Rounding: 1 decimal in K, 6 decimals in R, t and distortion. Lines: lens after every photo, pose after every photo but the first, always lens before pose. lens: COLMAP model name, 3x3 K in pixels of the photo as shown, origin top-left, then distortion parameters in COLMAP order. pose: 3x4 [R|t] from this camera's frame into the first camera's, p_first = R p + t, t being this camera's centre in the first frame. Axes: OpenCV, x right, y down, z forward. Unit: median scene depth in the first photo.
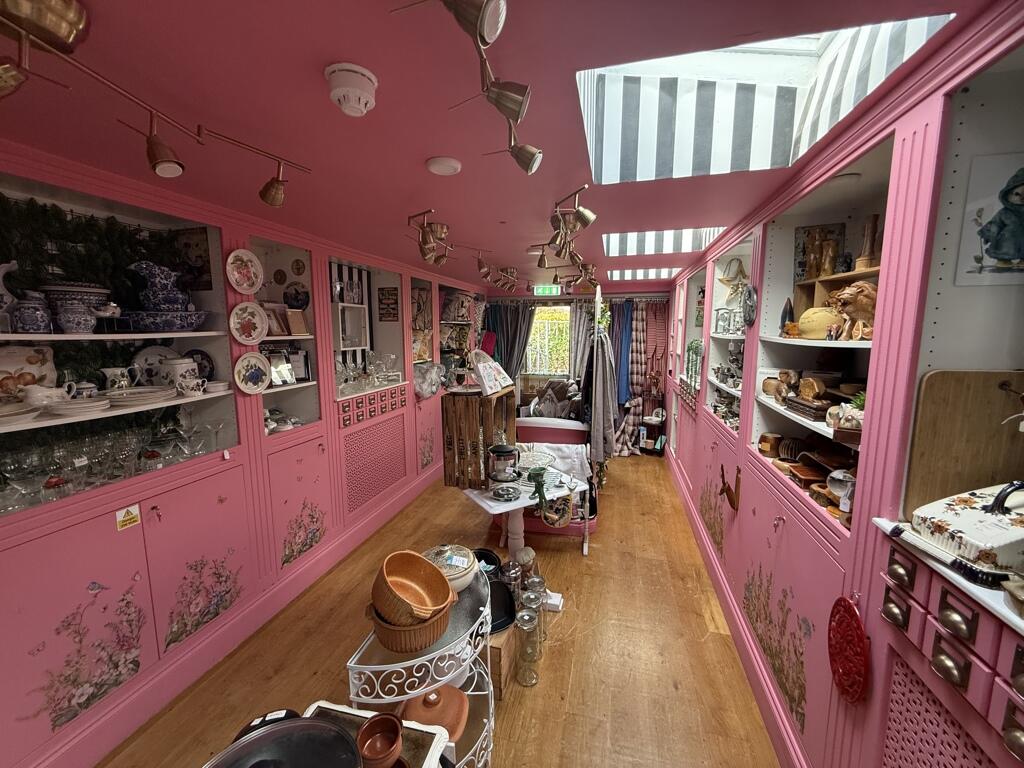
lens RADIAL K [[411.1, 0, 513.0], [0, 411.1, 385.8], [0, 0, 1]] dist [0.002593, -0.000140]
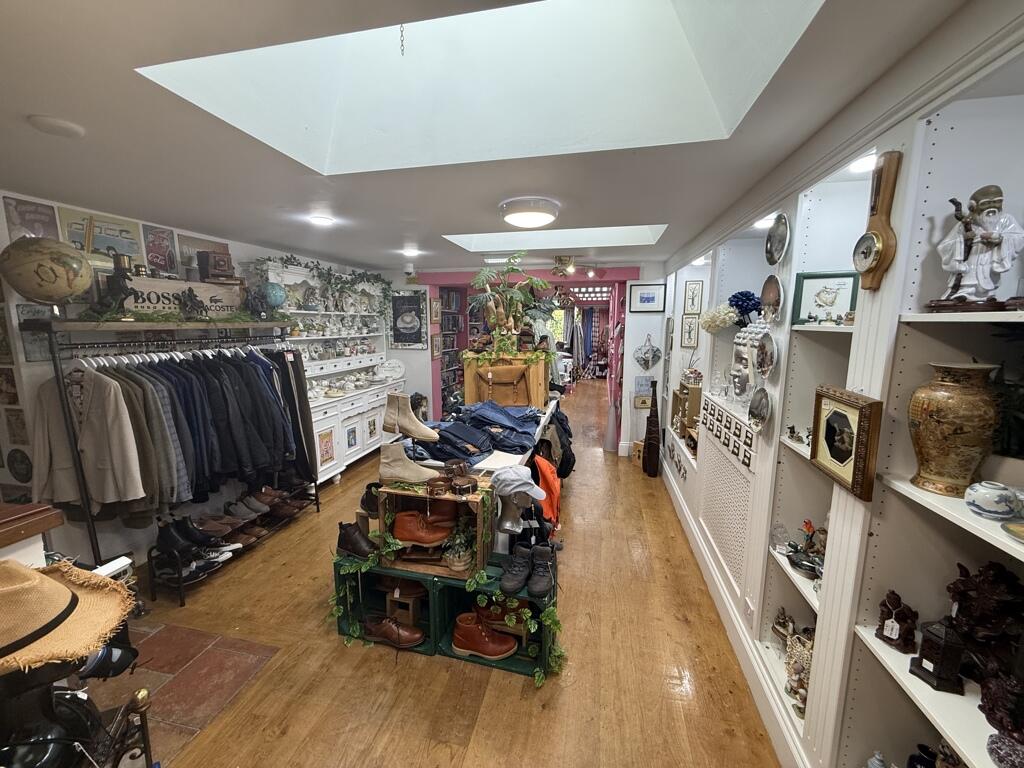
lens RADIAL K [[411.1, 0, 510.3], [0, 411.1, 383.2], [0, 0, 1]] dist [0.002593, -0.000140]
pose [[0.999607, -0.012576, 0.025068, -0.206518], [0.011938, 0.999605, 0.025428, 0.130402], [-0.025378, -0.025119, 0.999362, -1.192979]]
